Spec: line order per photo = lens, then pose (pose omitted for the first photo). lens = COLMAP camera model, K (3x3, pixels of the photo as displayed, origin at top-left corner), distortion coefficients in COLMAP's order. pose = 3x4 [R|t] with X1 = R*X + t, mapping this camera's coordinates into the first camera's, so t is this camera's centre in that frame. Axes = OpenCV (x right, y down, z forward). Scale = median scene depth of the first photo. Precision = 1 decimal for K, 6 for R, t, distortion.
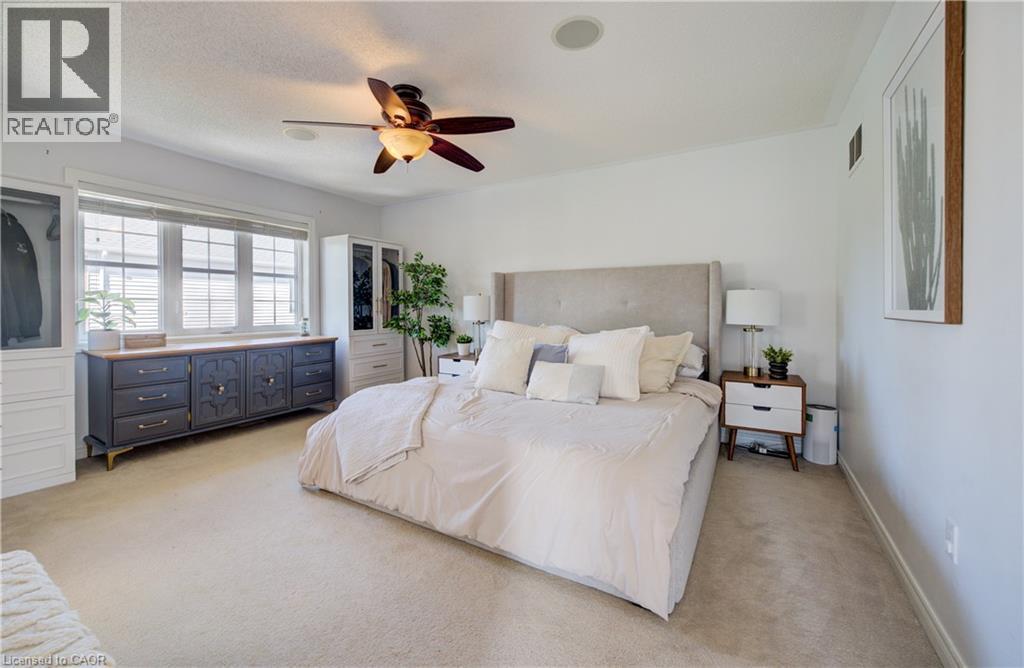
lens RADIAL K [[413.1, 0, 507.7], [0, 413.1, 301.8], [0, 0, 1]] dist [0.000280, 0.000070]
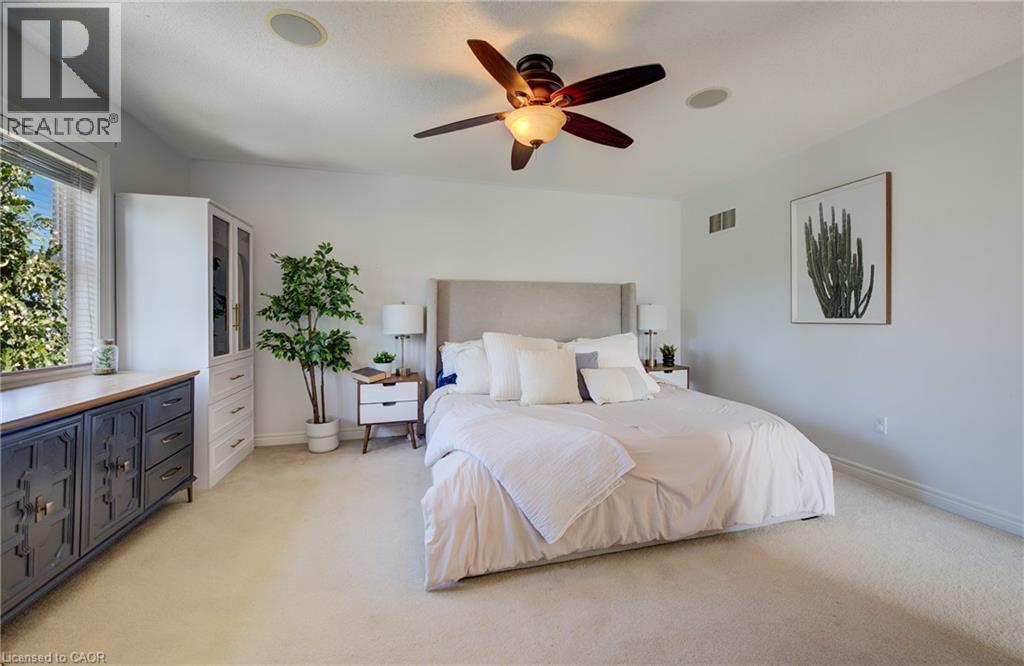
lens RADIAL K [[404.0, 0, 515.4], [0, 404.0, 314.0], [0, 0, 1]] dist [-0.000981, 0.000154]
pose [[0.687877, 0.003904, 0.725816, -0.546594], [-0.006134, 0.999981, 0.000435, 0.002722], [-0.725801, -0.004751, 0.687888, 0.288934]]
